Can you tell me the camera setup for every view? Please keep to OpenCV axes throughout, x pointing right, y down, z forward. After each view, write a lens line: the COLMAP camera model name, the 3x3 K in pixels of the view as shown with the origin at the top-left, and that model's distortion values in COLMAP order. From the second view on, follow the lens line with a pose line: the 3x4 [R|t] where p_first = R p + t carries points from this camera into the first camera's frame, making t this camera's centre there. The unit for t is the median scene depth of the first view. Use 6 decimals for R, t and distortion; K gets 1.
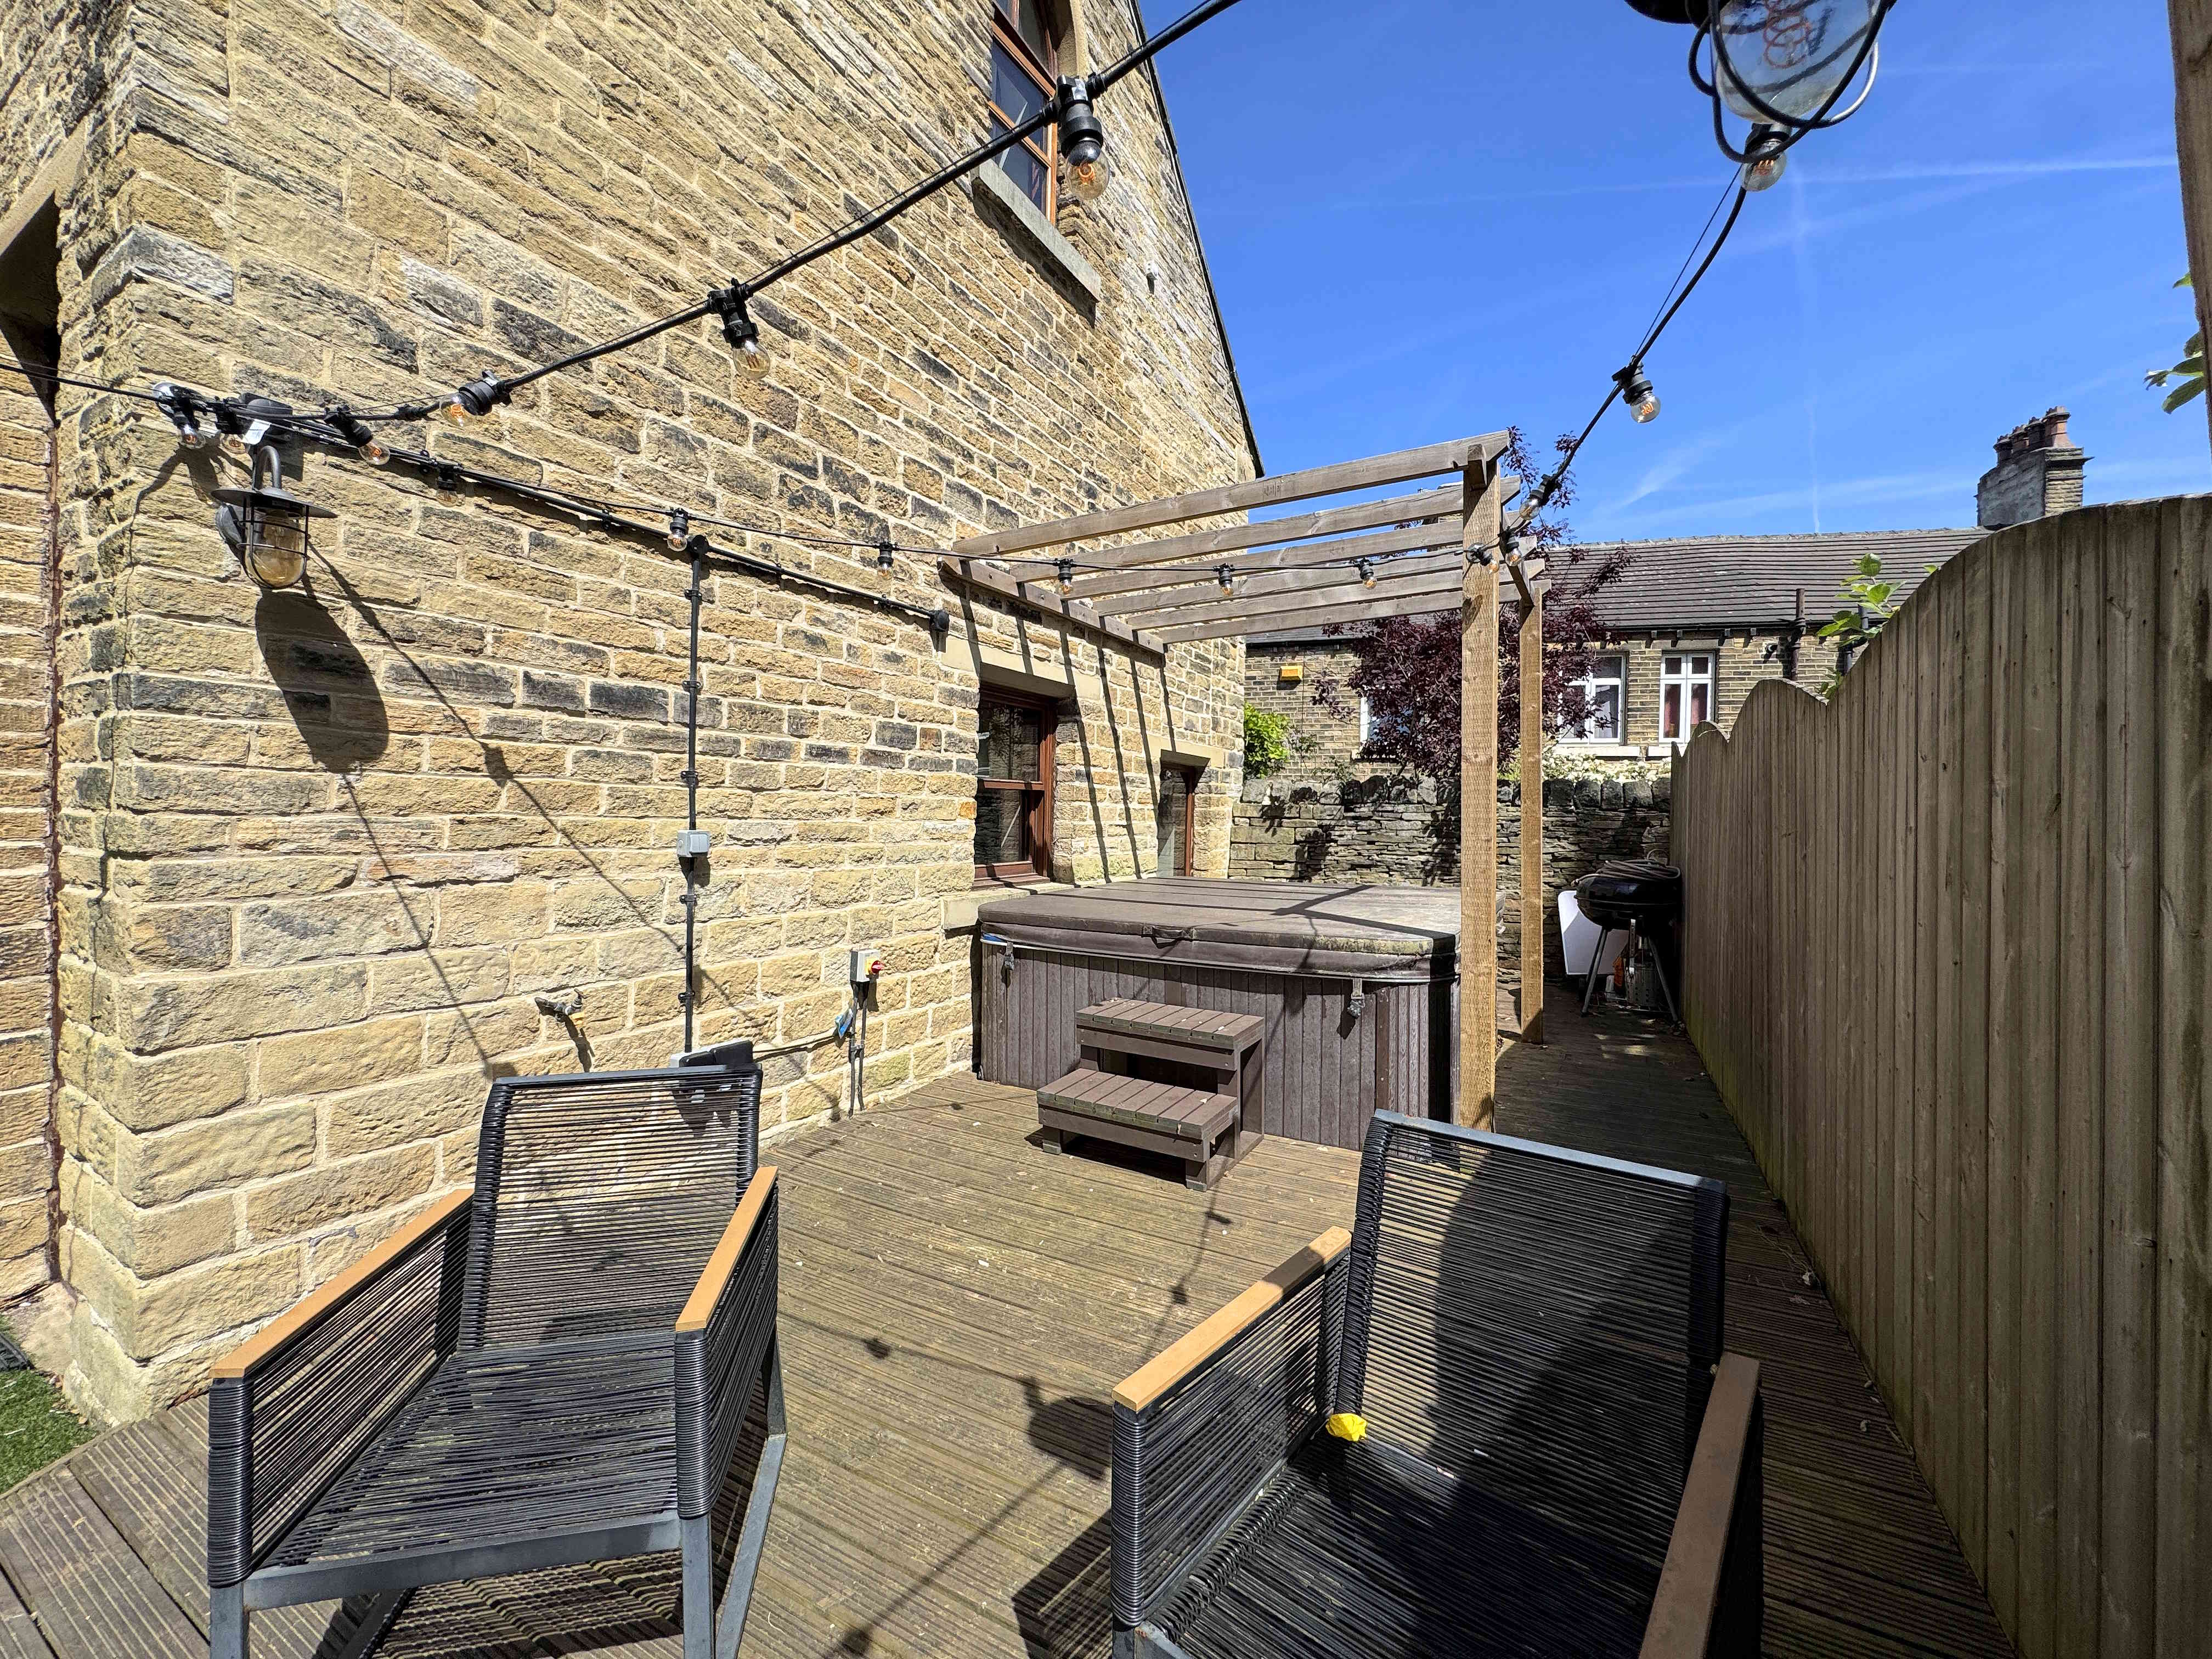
lens RADIAL K [[882.4, 0, 1106.0], [0, 882.4, 829.5], [0, 0, 1]] dist [-0.003320, -0.000074]
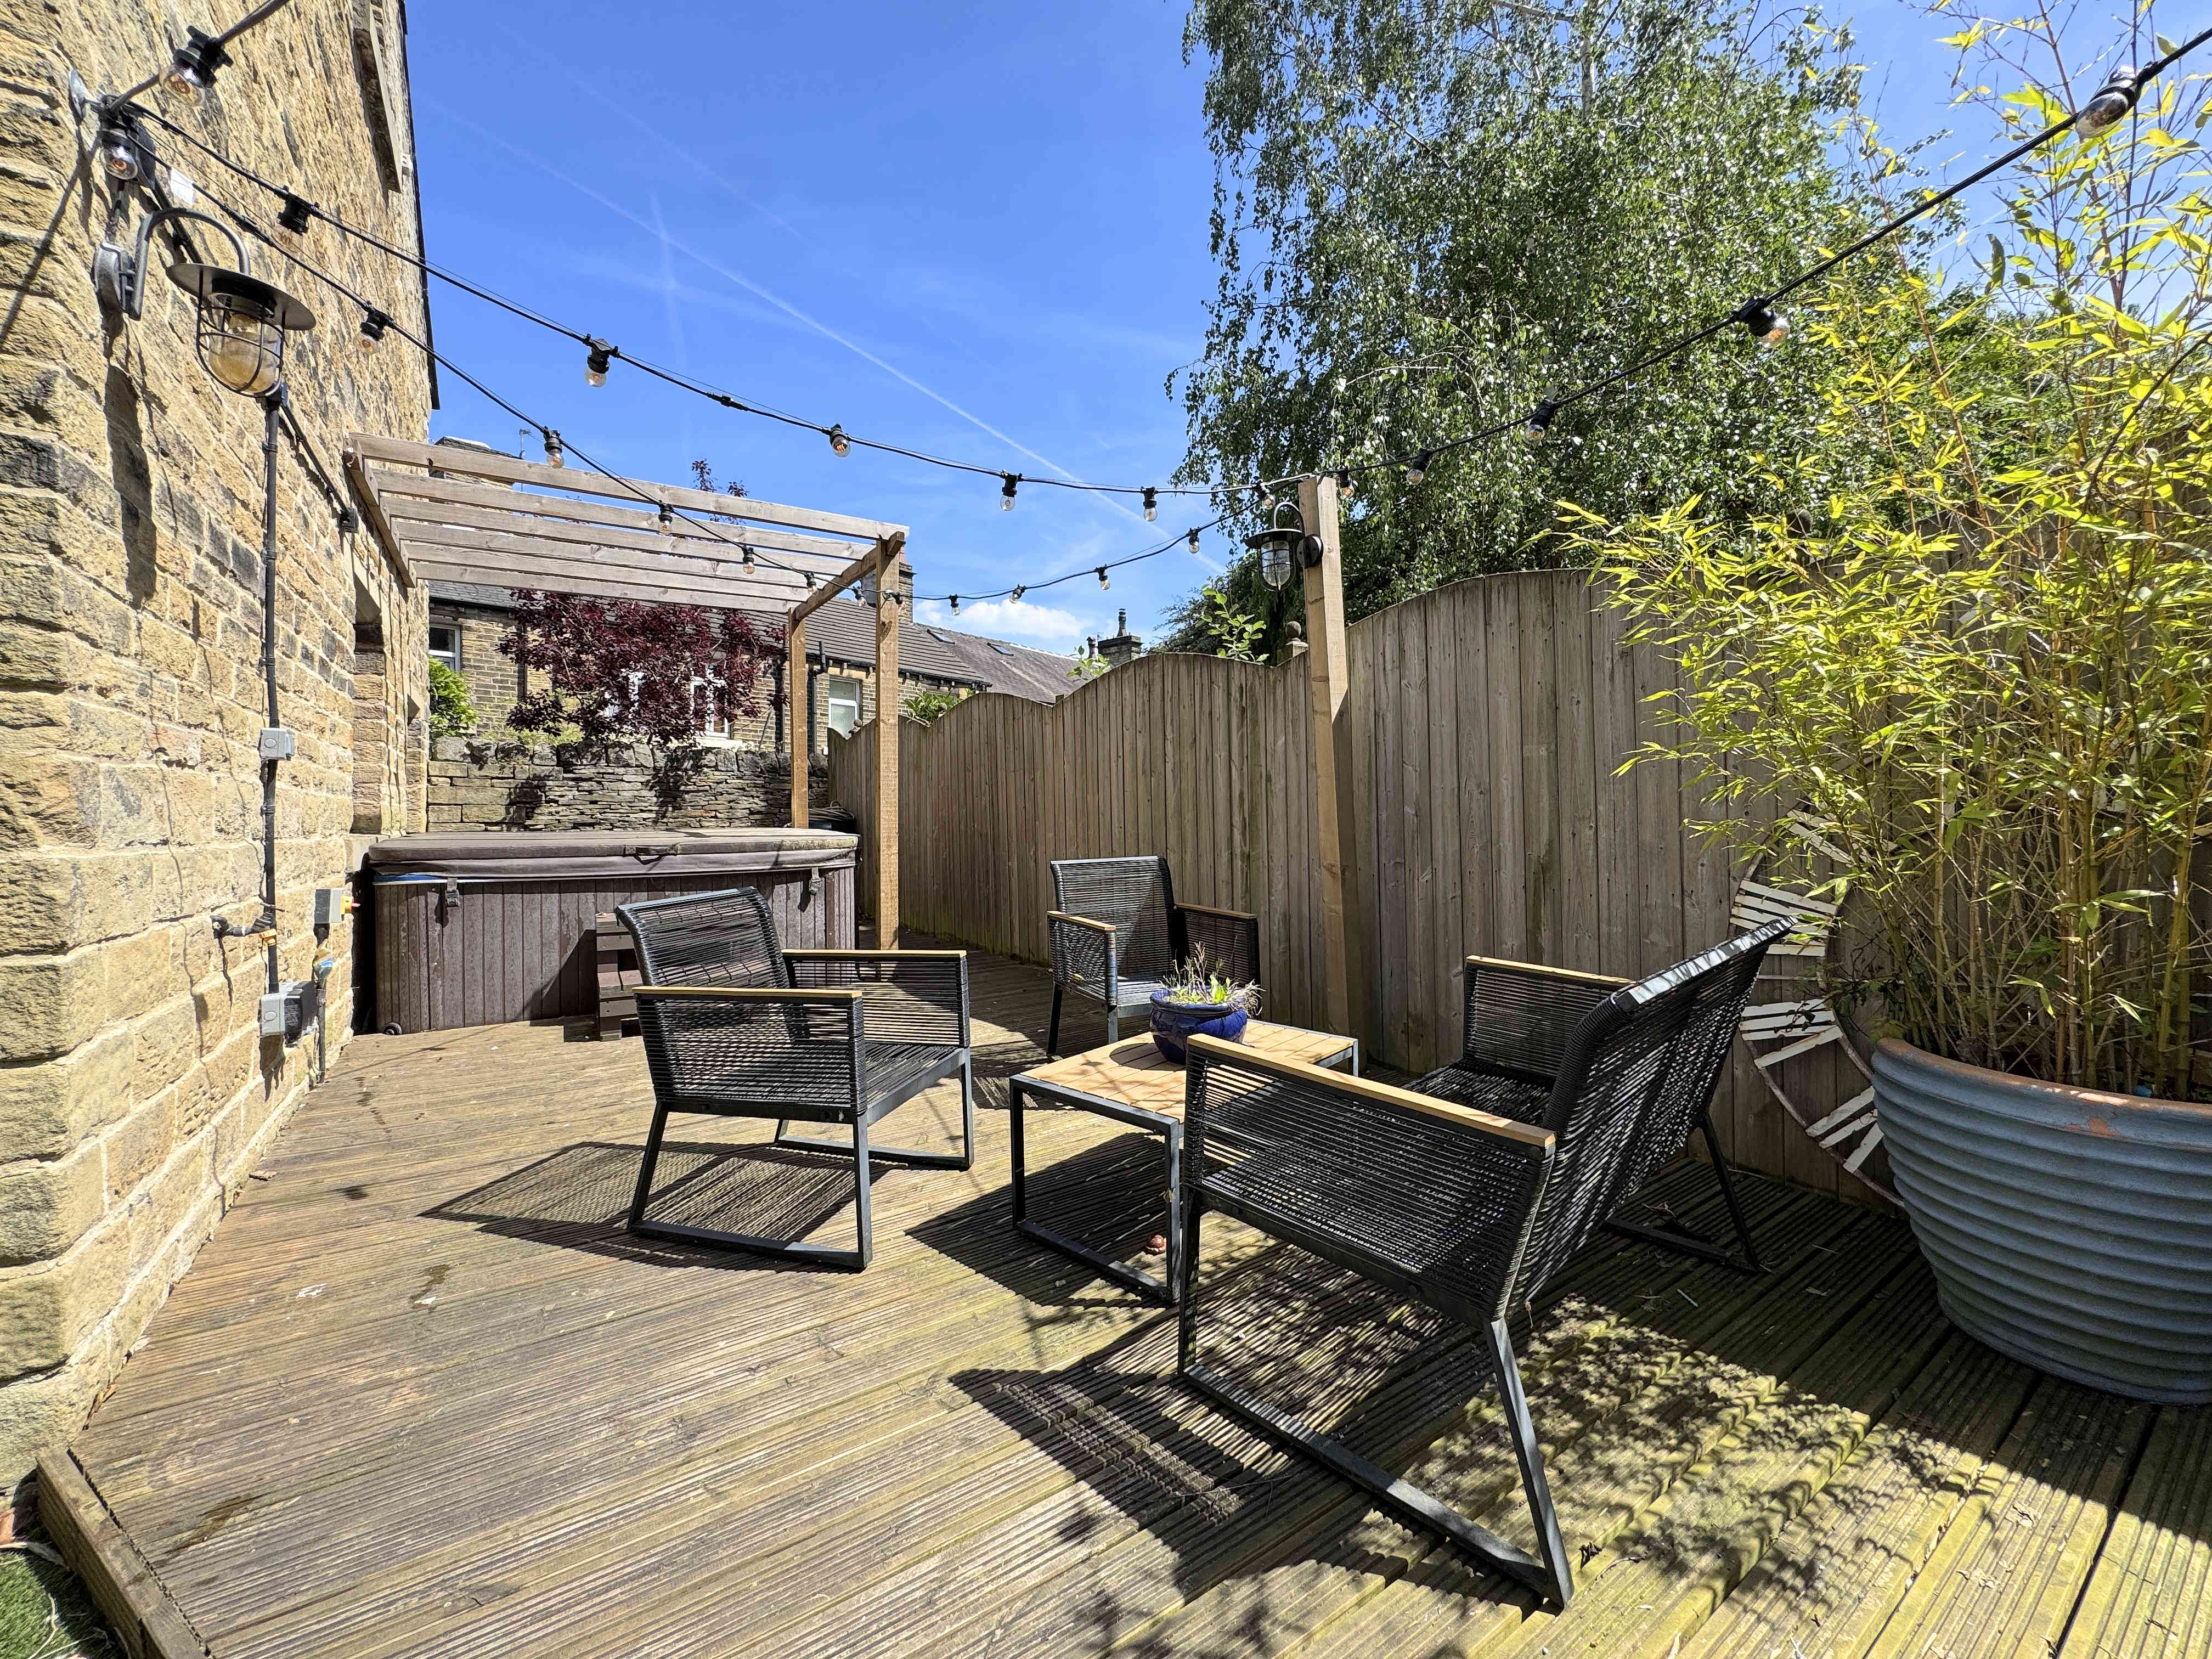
lens RADIAL K [[882.4, 0, 1106.0], [0, 882.4, 829.5], [0, 0, 1]] dist [-0.003320, -0.000074]
pose [[0.451790, -0.027812, 0.891691, -0.765698], [0.024924, 0.999517, 0.018547, 0.089462], [-0.891776, 0.013845, 0.452265, -0.078718]]
